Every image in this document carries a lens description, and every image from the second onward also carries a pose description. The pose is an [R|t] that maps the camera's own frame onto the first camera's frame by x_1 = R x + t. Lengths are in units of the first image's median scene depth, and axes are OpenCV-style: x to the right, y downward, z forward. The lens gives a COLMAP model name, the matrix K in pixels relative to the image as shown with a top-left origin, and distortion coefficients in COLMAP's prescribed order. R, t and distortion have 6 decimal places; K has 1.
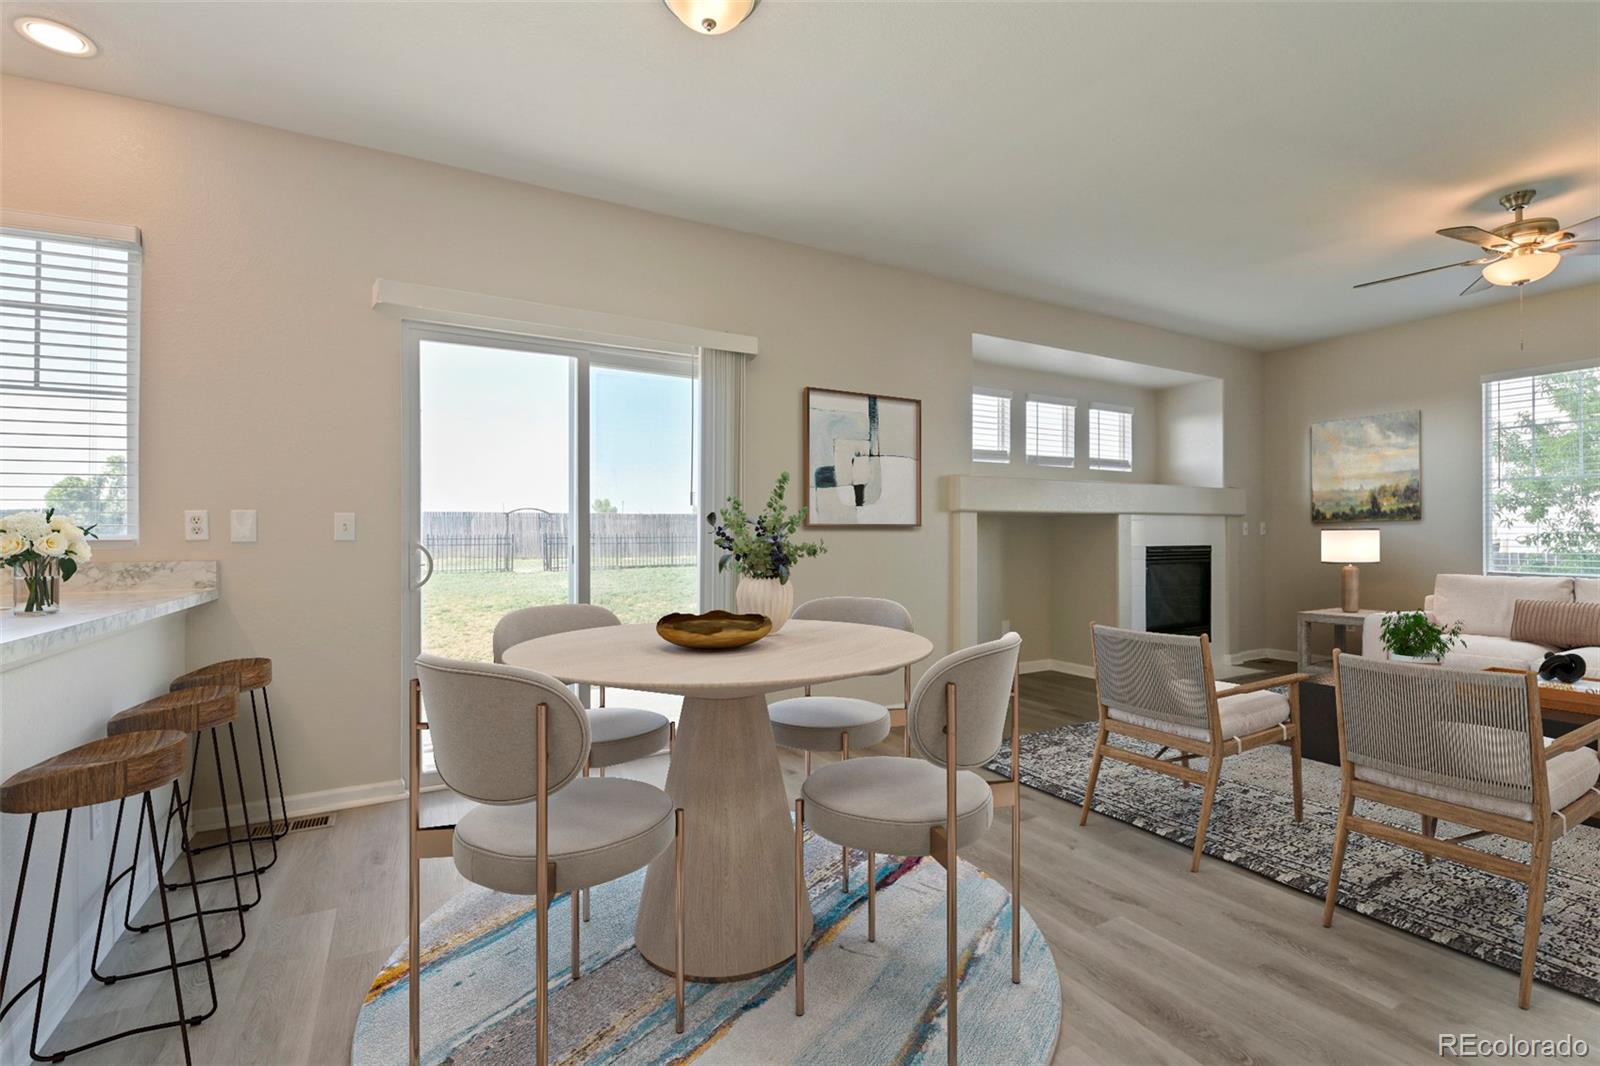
lens RADIAL K [[697.5, 0, 810.2], [0, 697.5, 533.1], [0, 0, 1]] dist [0.004943, -0.006920]
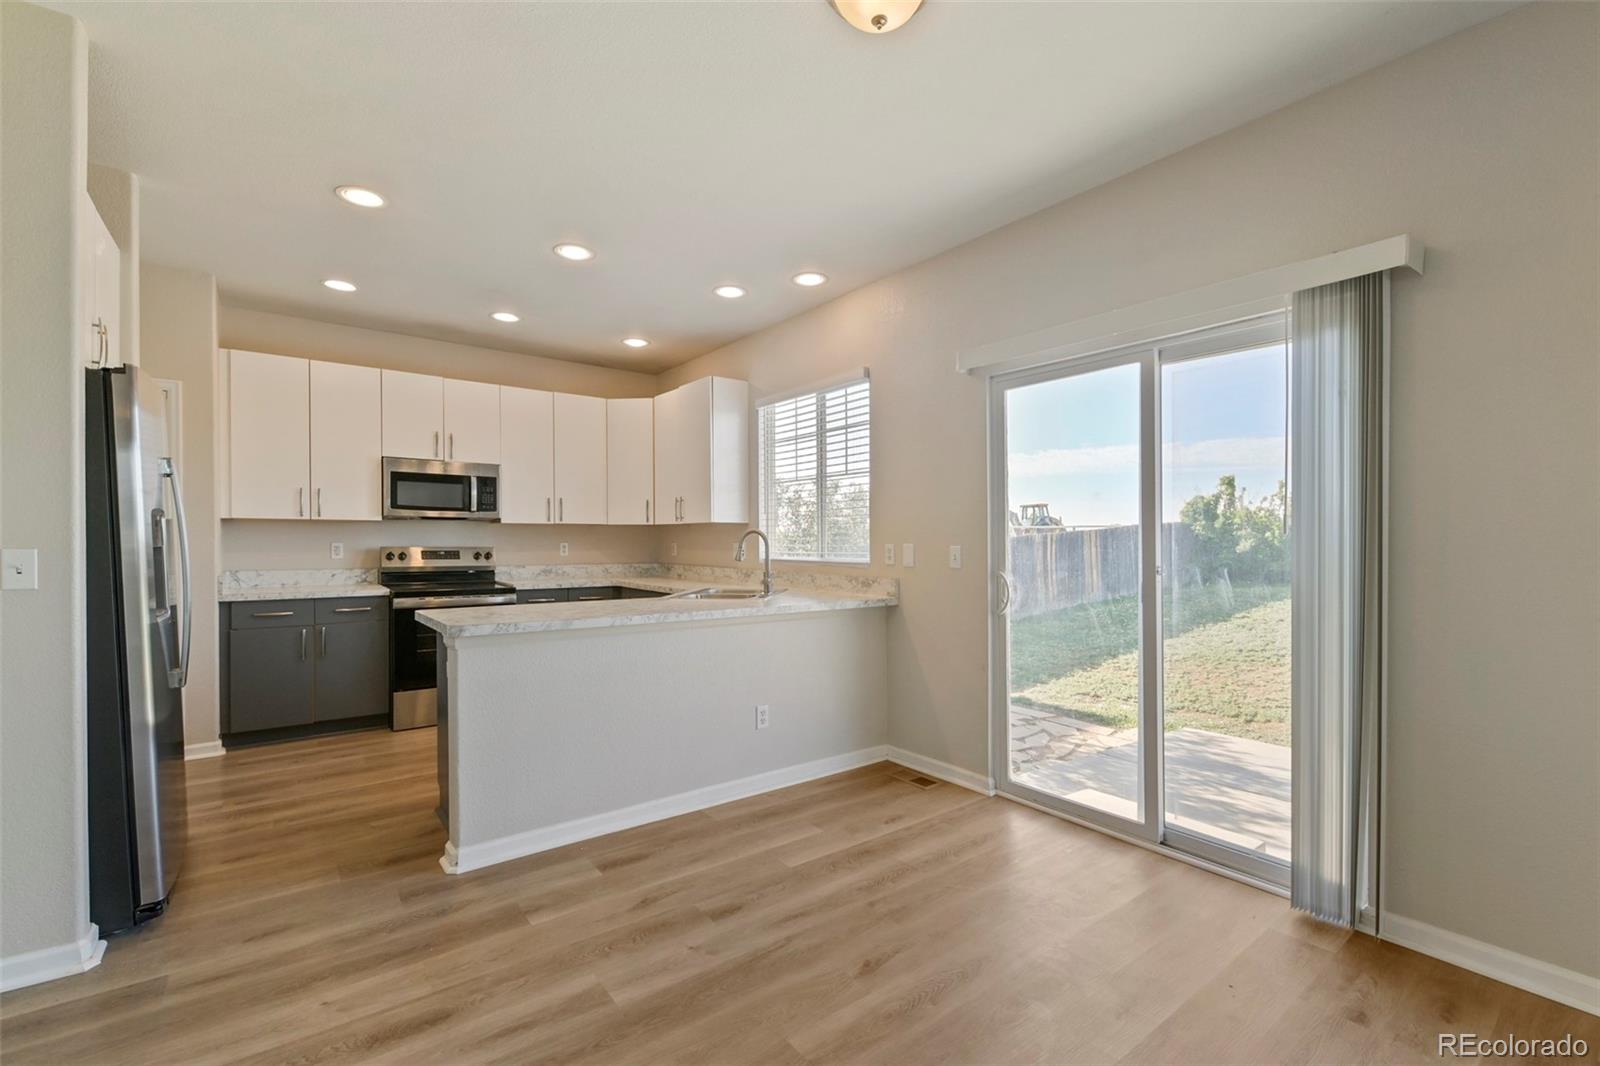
lens RADIAL K [[697.5, 0, 795.4], [0, 697.5, 546.8], [0, 0, 1]] dist [0.004943, -0.006920]
pose [[0.123719, 0.011386, -0.992252, 0.339436], [-0.008474, 0.999910, 0.010417, -0.024353], [0.992281, 0.007120, 0.123804, 0.365609]]
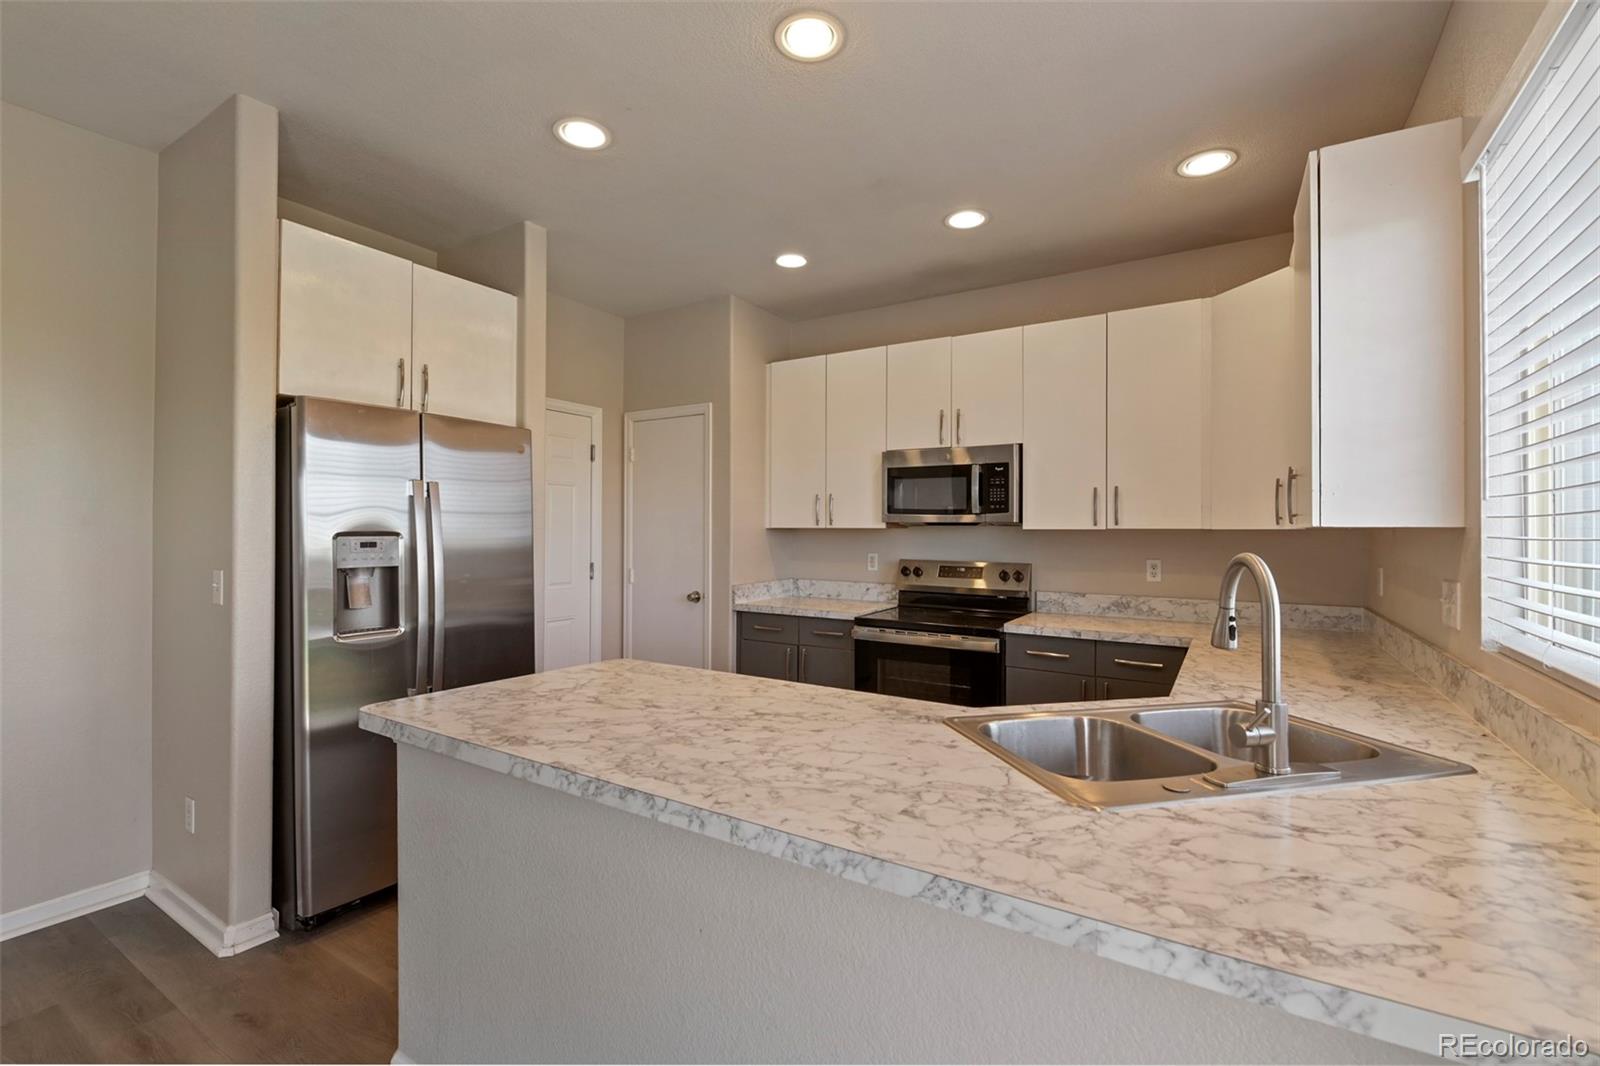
lens RADIAL K [[697.5, 0, 809.7], [0, 697.5, 541.6], [0, 0, 1]] dist [0.004943, -0.006920]
pose [[-0.873564, 0.004221, -0.486691, -0.281090], [-0.006675, 0.999764, 0.020653, -0.048936], [0.486664, 0.021290, -0.873330, 0.594894]]
